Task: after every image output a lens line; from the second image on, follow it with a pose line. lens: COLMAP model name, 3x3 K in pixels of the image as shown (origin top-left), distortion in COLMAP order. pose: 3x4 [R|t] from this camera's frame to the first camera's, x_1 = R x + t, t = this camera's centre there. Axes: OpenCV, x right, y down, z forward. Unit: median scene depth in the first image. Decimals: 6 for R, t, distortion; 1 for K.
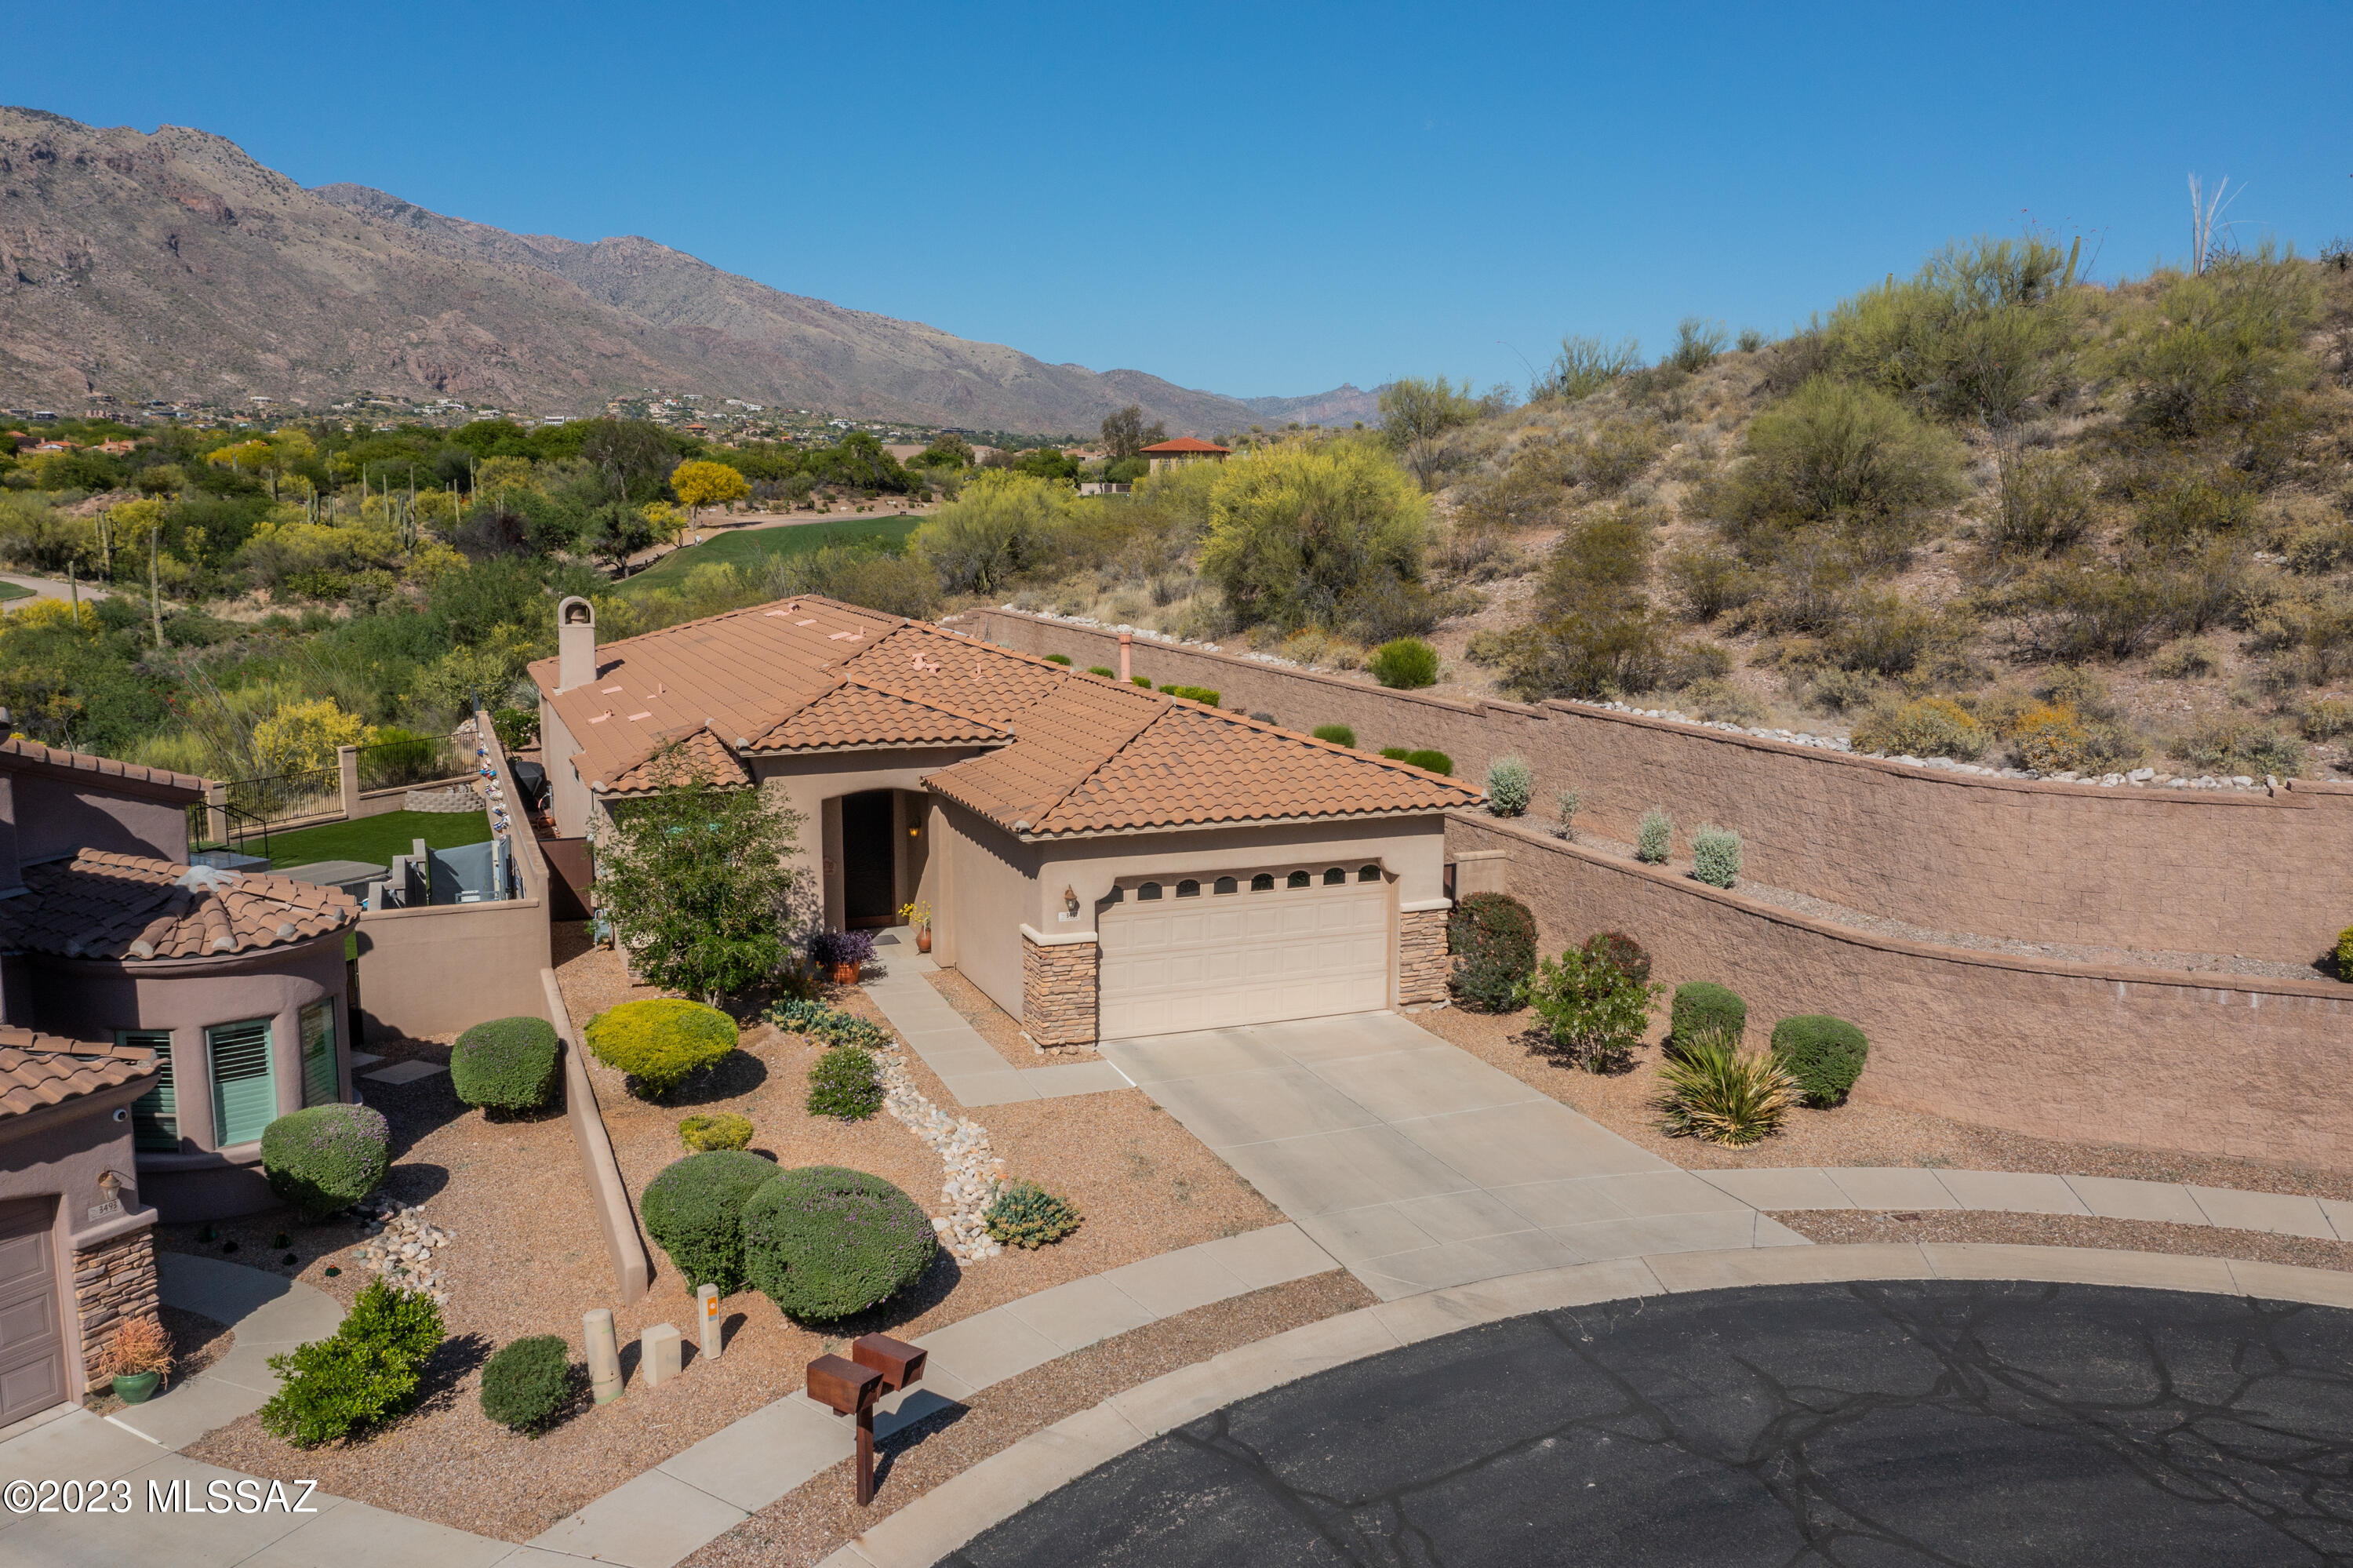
lens RADIAL K [[1866.0, 0, 1176.5], [0, 1866.0, 784.0], [0, 0, 1]] dist [-0.015100, 0.012967]
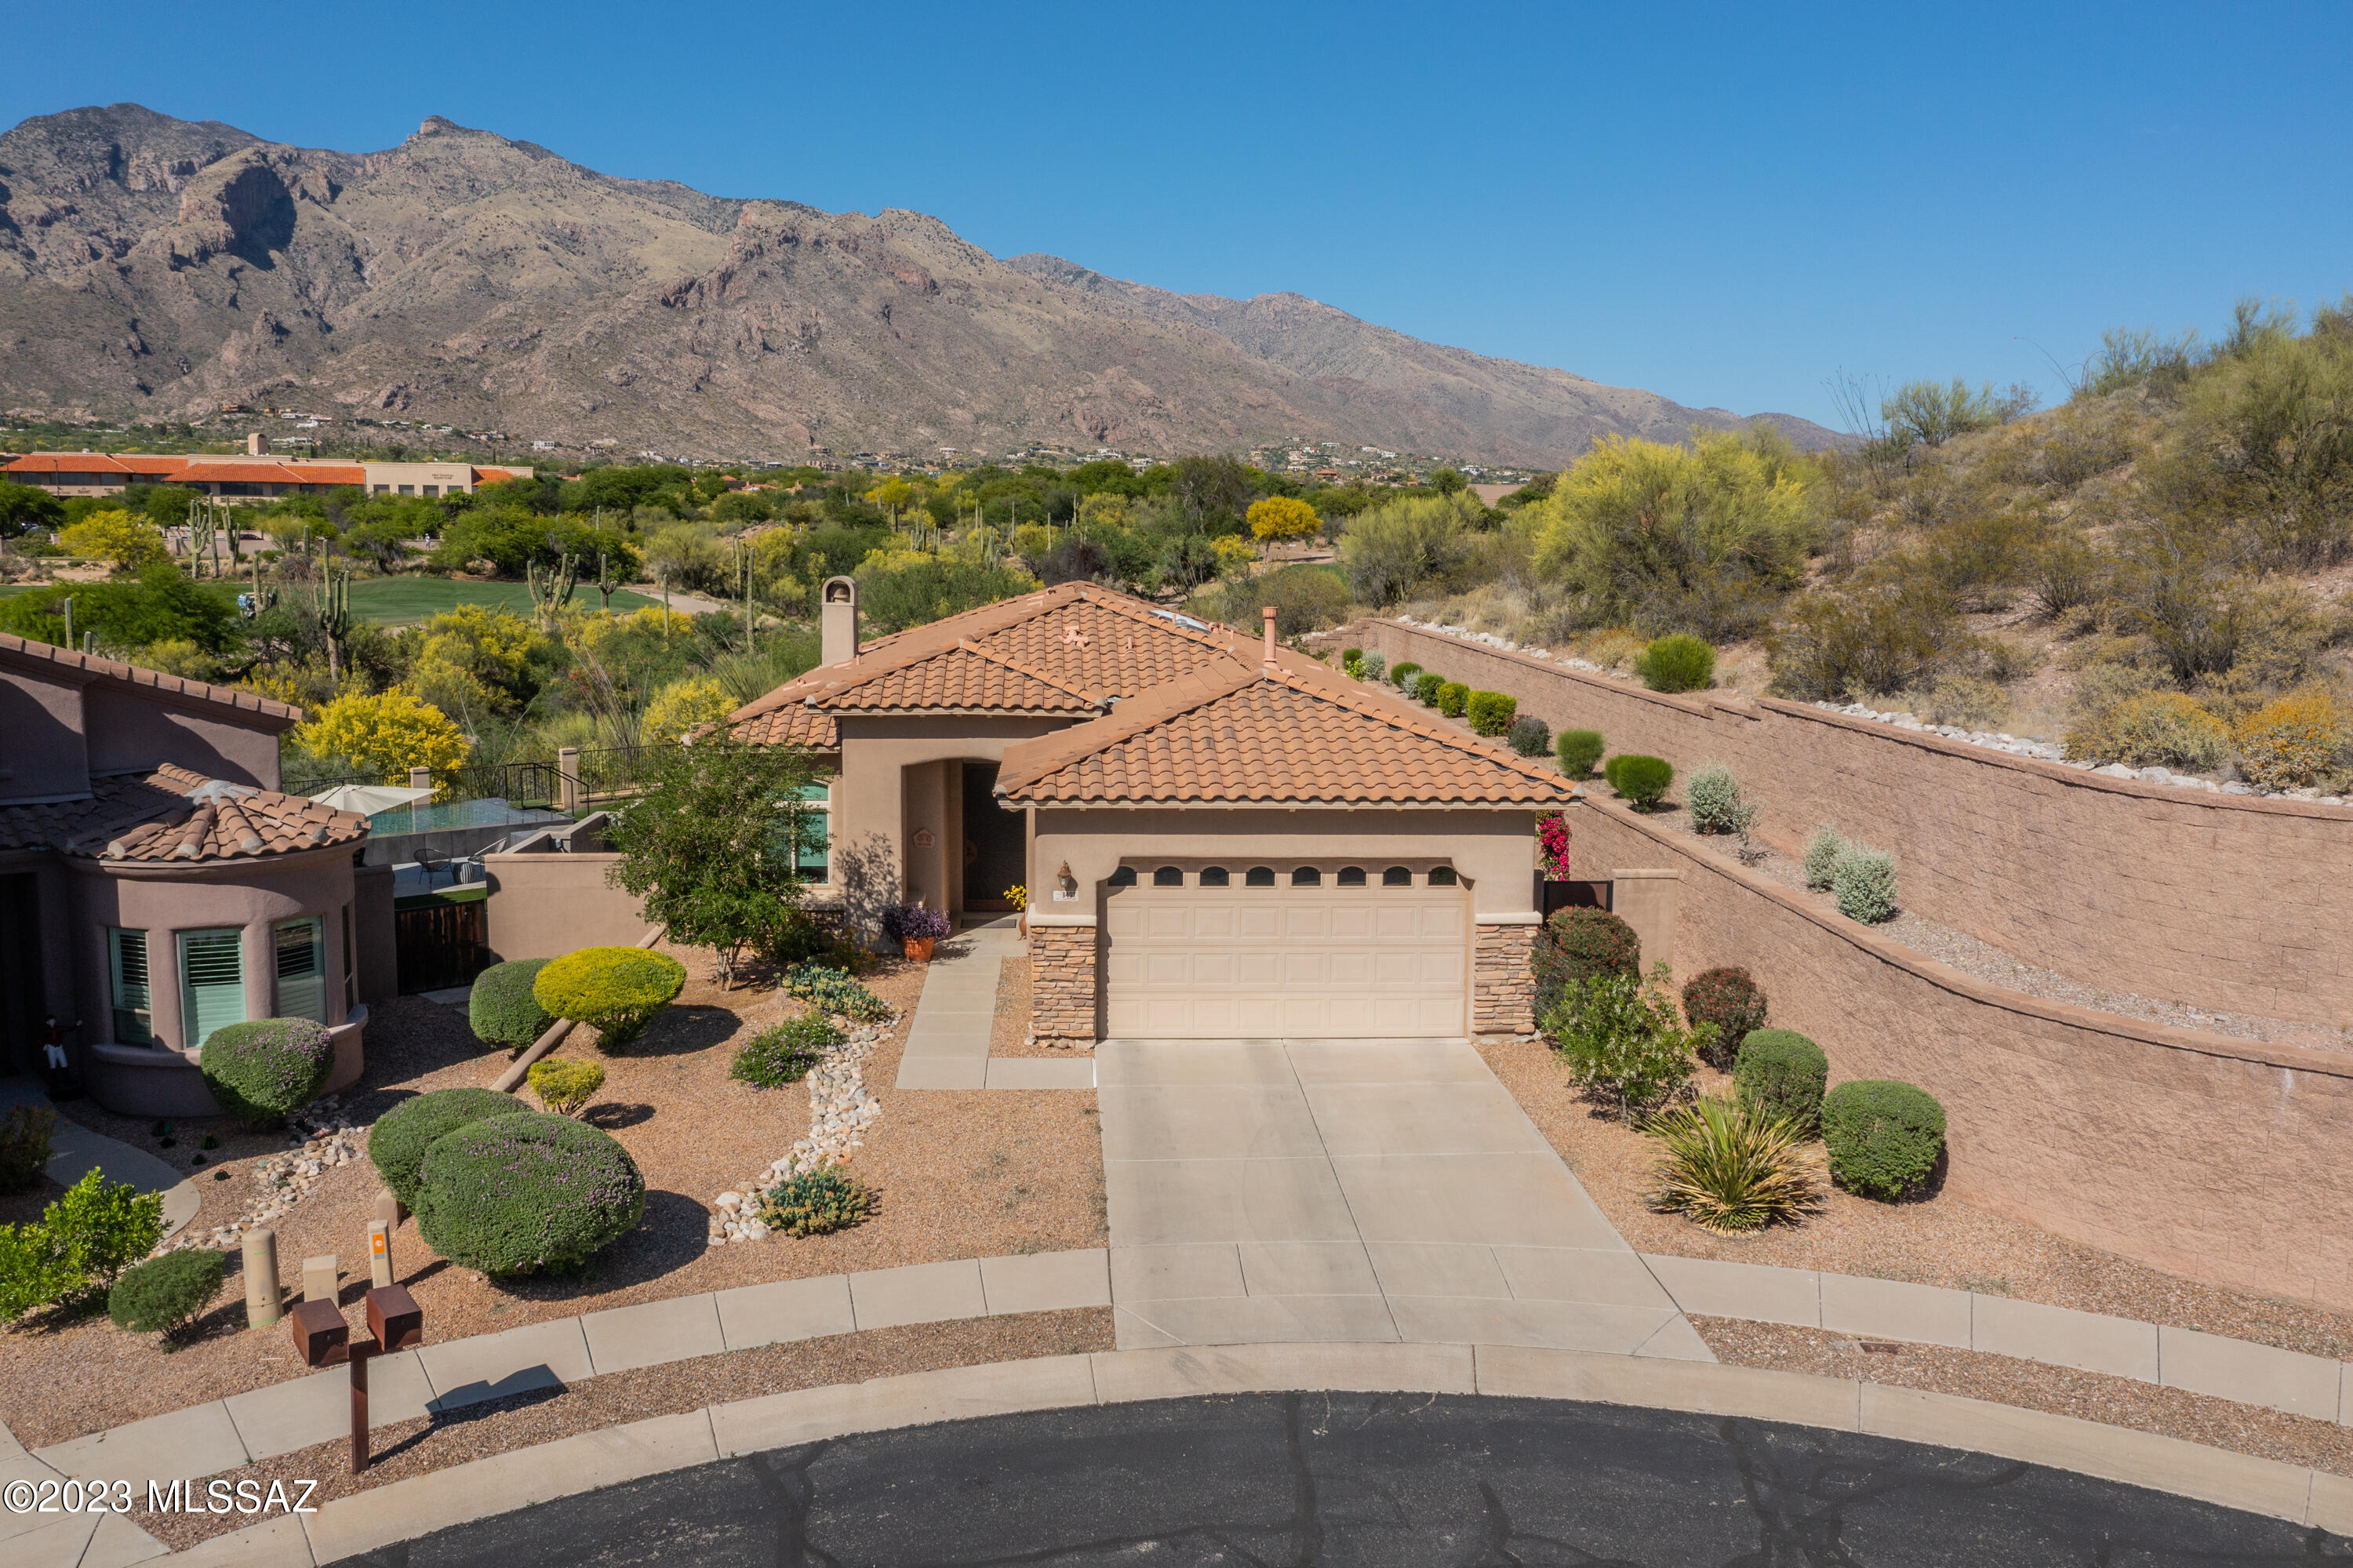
lens RADIAL K [[1866.0, 0, 1176.5], [0, 1866.0, 784.0], [0, 0, 1]] dist [-0.015100, 0.012967]
pose [[0.945656, 0.048159, -0.321582, 0.275290], [-0.055923, 0.998323, -0.014944, 0.026339], [0.320323, 0.032116, 0.946764, 0.152050]]
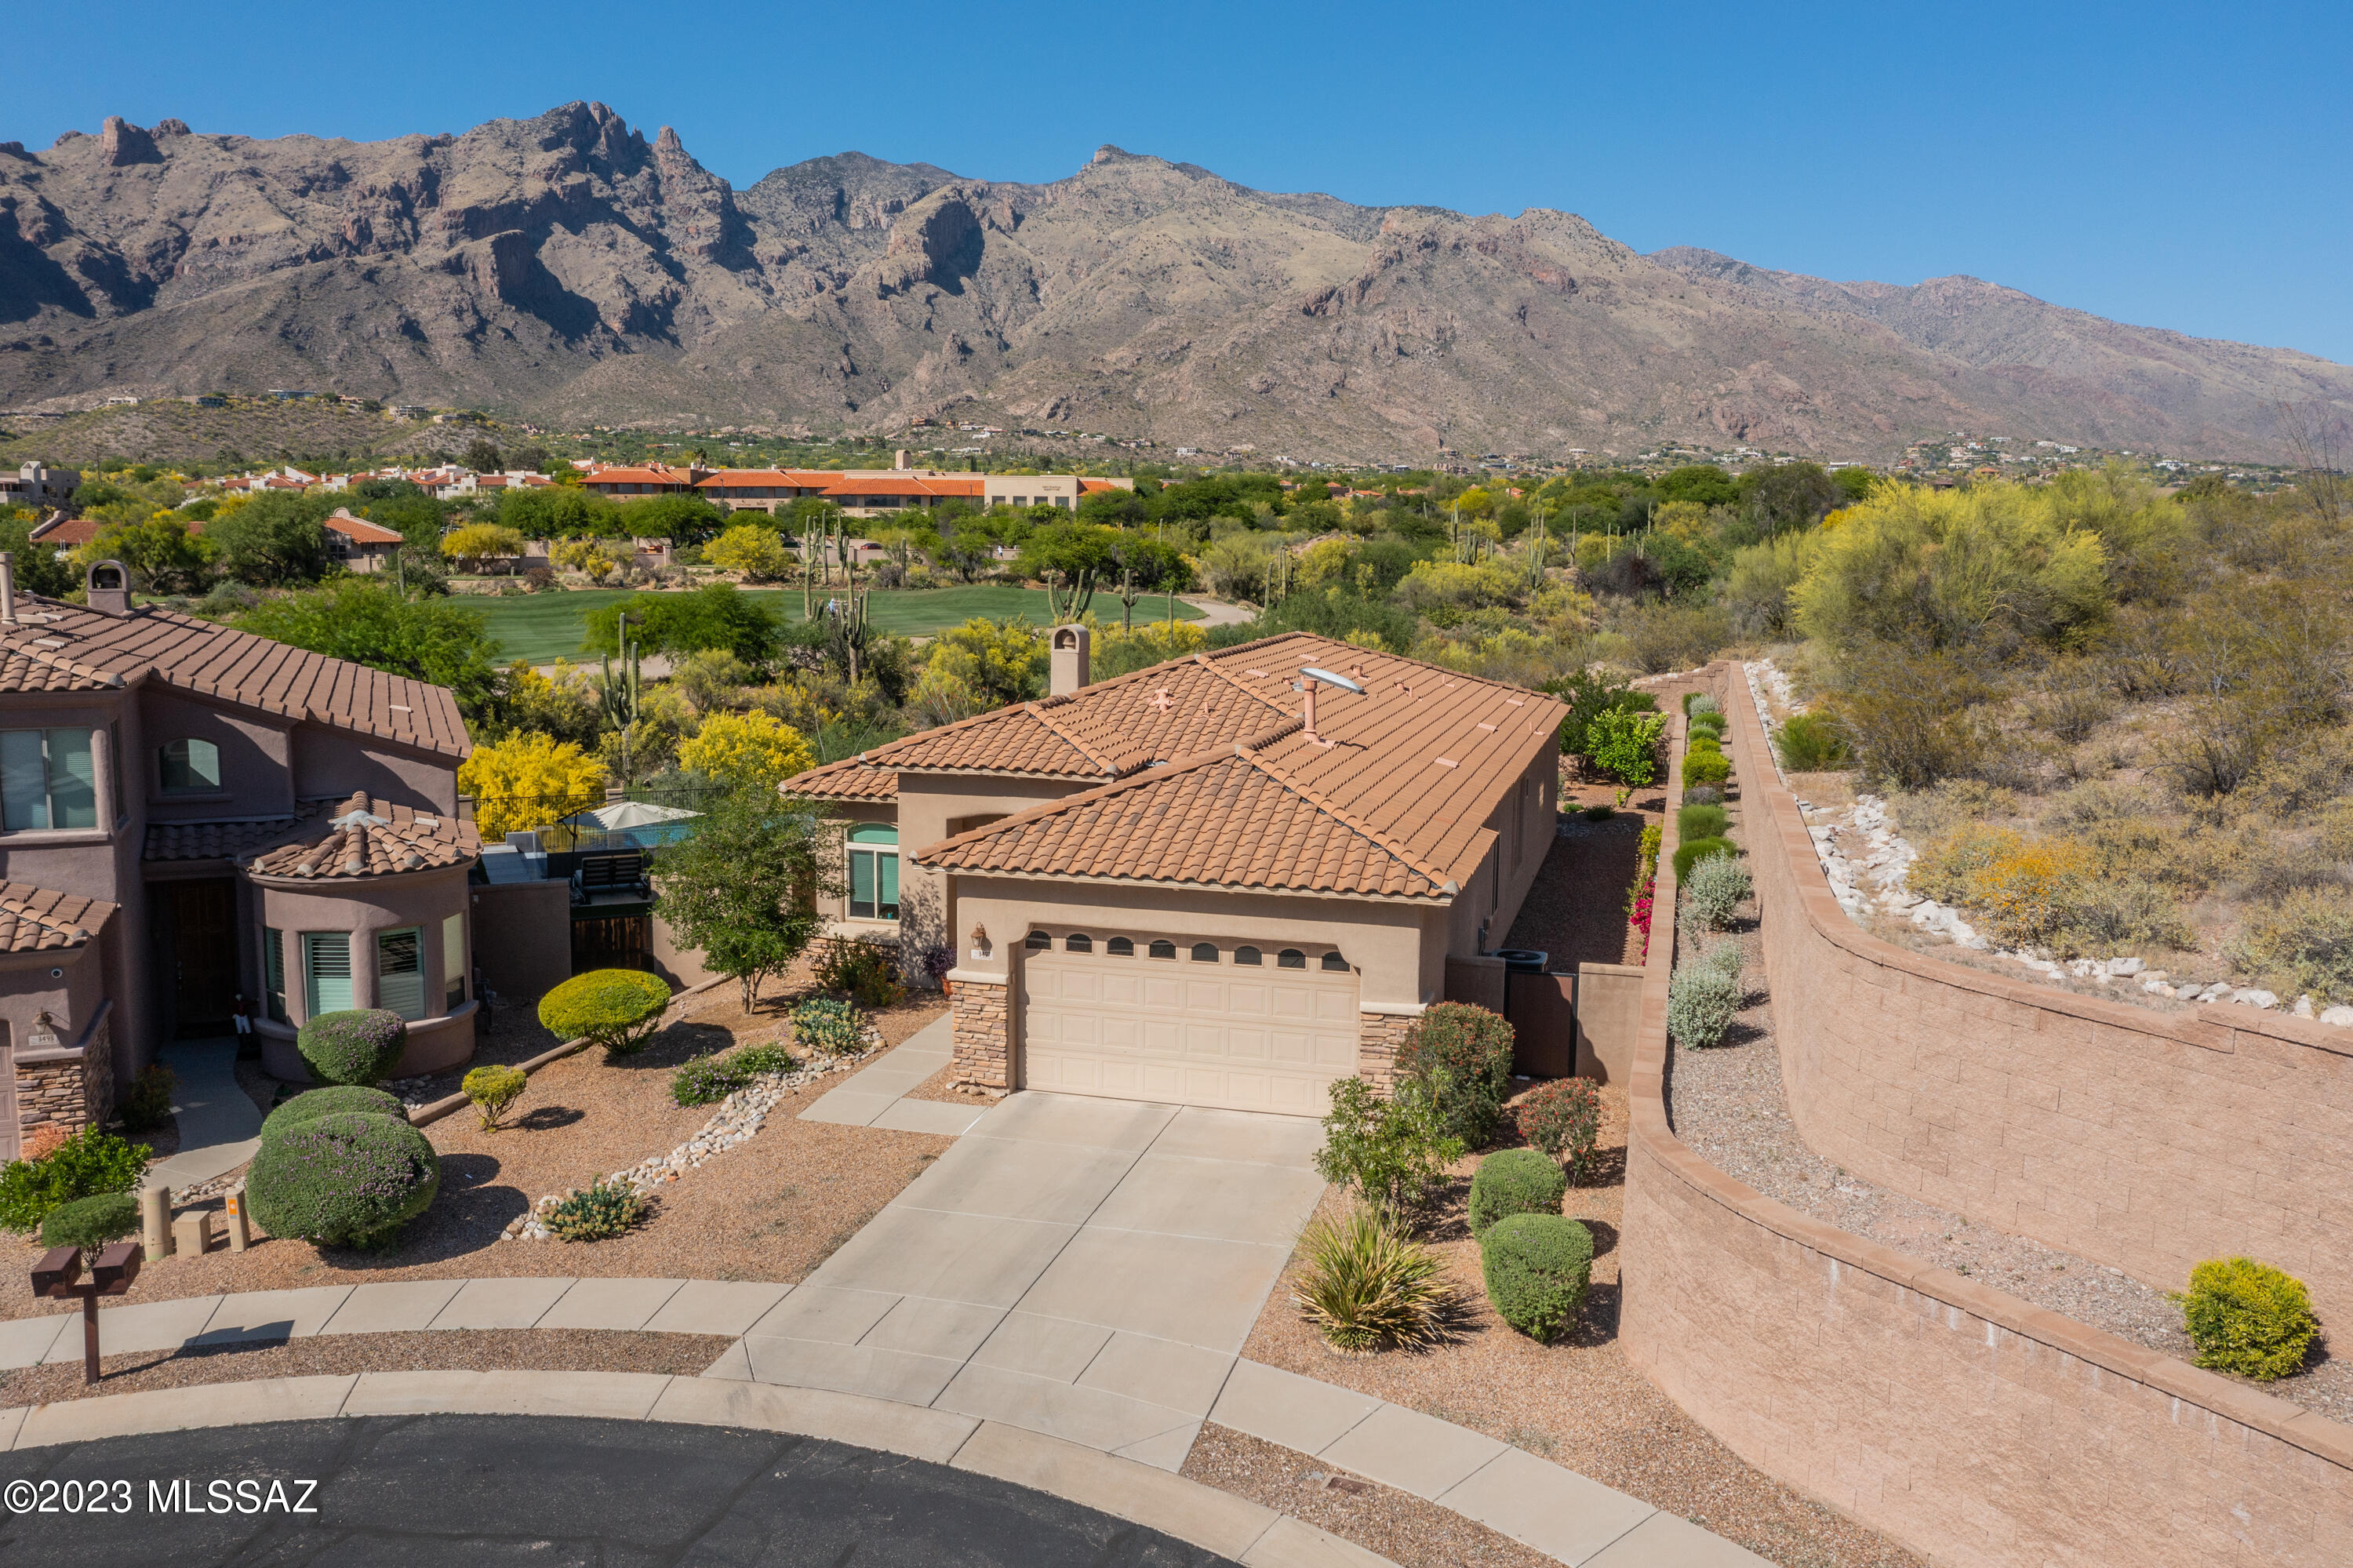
lens RADIAL K [[1866.0, 0, 1176.5], [0, 1866.0, 784.0], [0, 0, 1]] dist [-0.015100, 0.012967]
pose [[0.788618, 0.086282, -0.608800, 0.598219], [-0.100921, 0.994842, 0.010264, -0.038197], [0.606545, 0.053346, 0.793257, 0.269902]]
